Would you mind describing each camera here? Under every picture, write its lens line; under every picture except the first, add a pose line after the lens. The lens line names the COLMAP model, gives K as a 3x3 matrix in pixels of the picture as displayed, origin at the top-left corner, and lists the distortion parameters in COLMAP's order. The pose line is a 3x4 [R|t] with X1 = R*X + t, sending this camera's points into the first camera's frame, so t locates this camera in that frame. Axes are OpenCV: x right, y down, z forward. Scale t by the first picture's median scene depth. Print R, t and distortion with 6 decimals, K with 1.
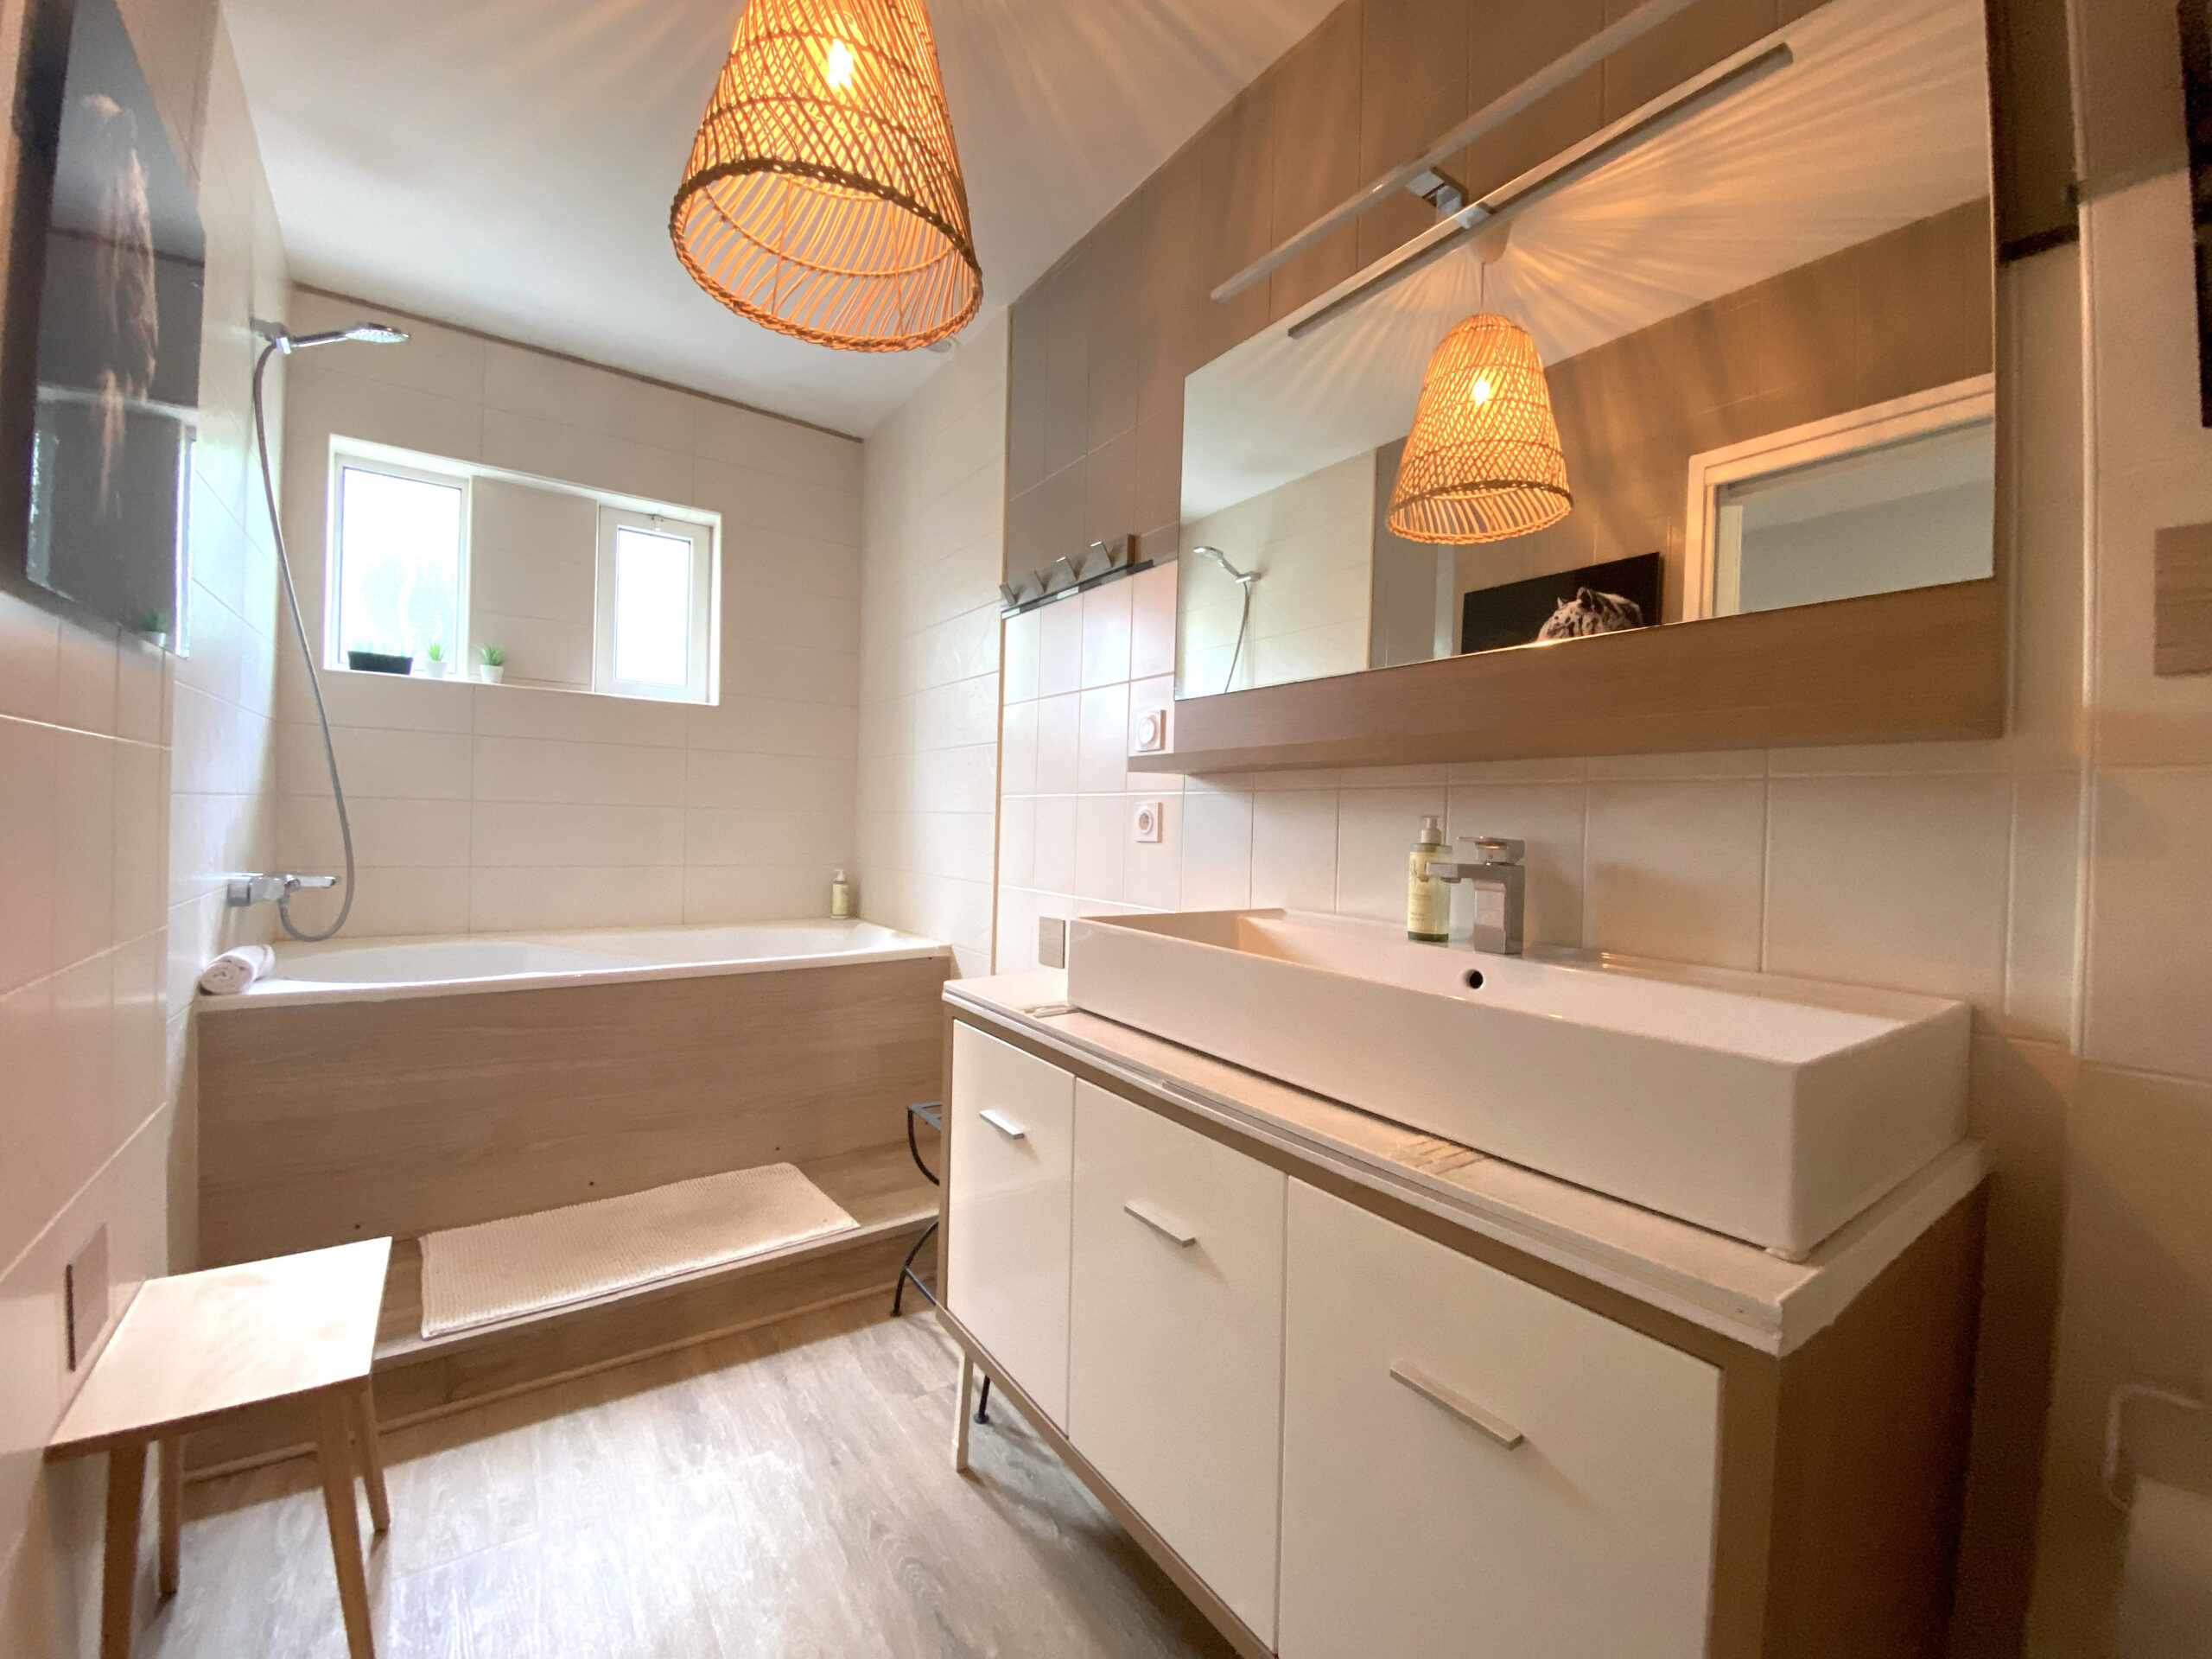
lens RADIAL K [[906.9, 0, 1104.9], [0, 906.9, 813.2], [0, 0, 1]] dist [-0.000688, -0.000664]
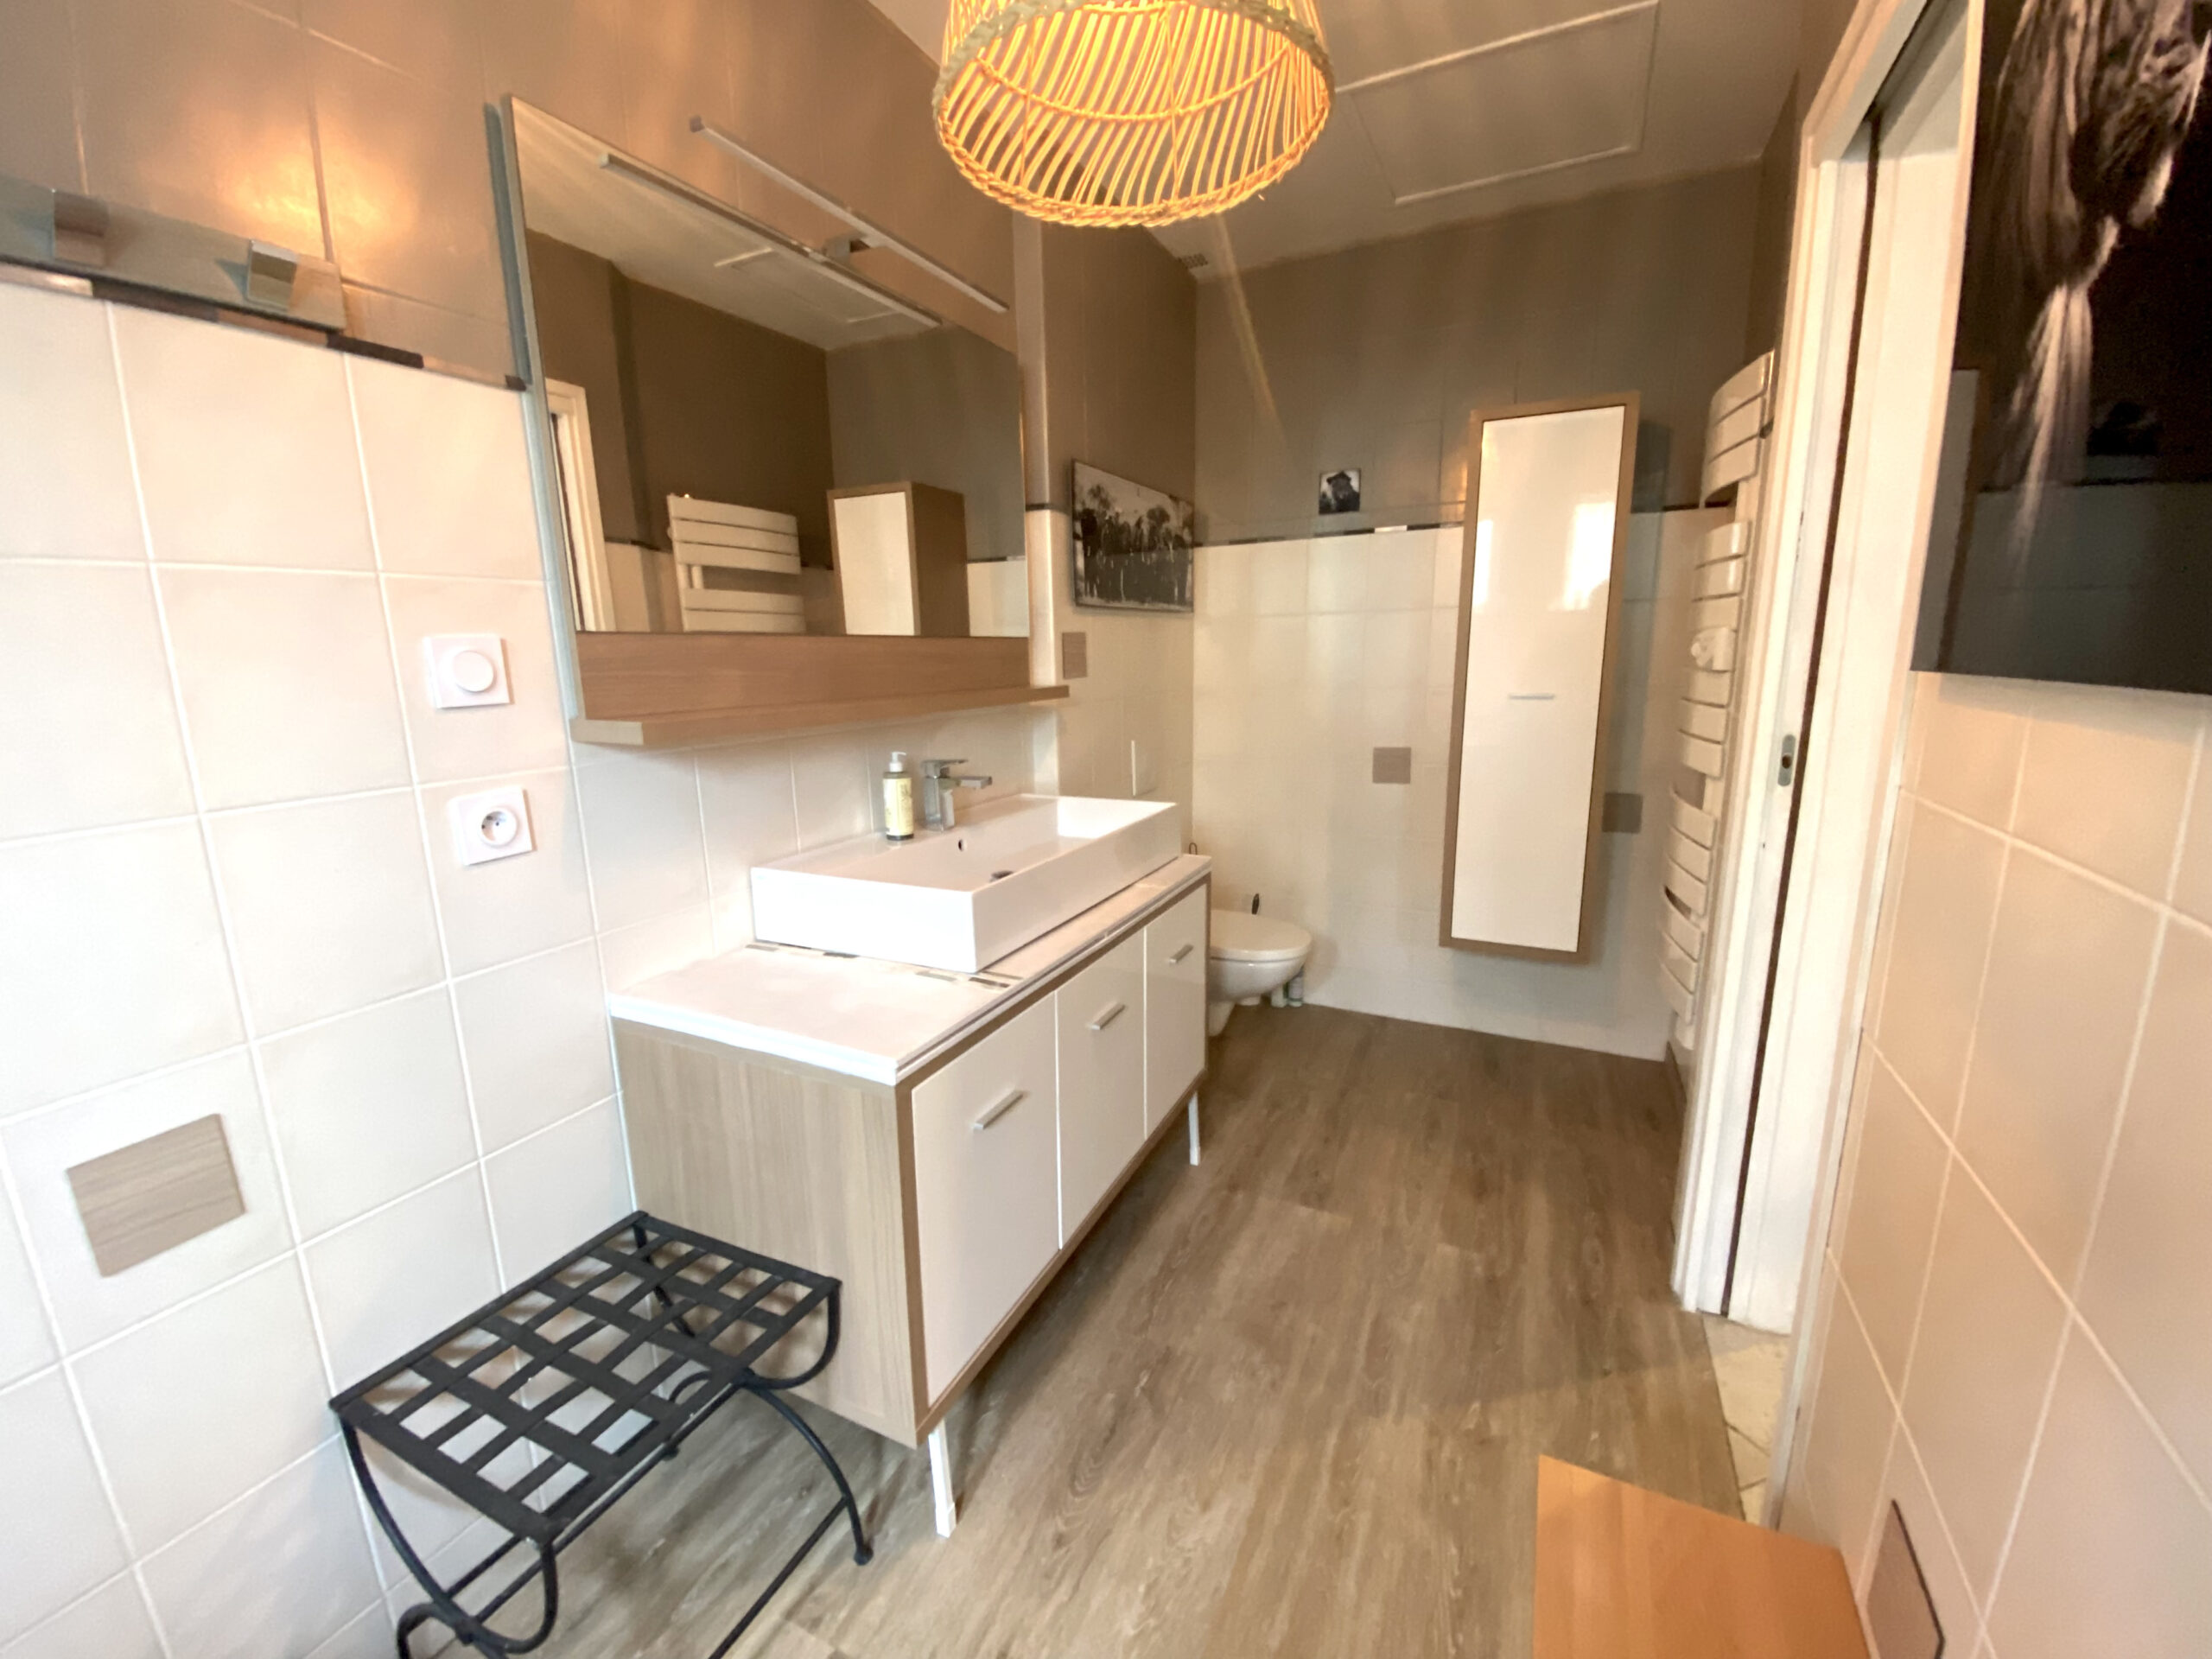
lens RADIAL K [[906.9, 0, 1098.7], [0, 906.9, 840.0], [0, 0, 1]] dist [-0.000688, -0.000664]
pose [[-0.476528, -0.199543, 0.856215, -0.859758], [0.004183, 0.973376, 0.229175, -0.153894], [-0.879150, 0.112790, -0.463006, 1.195288]]
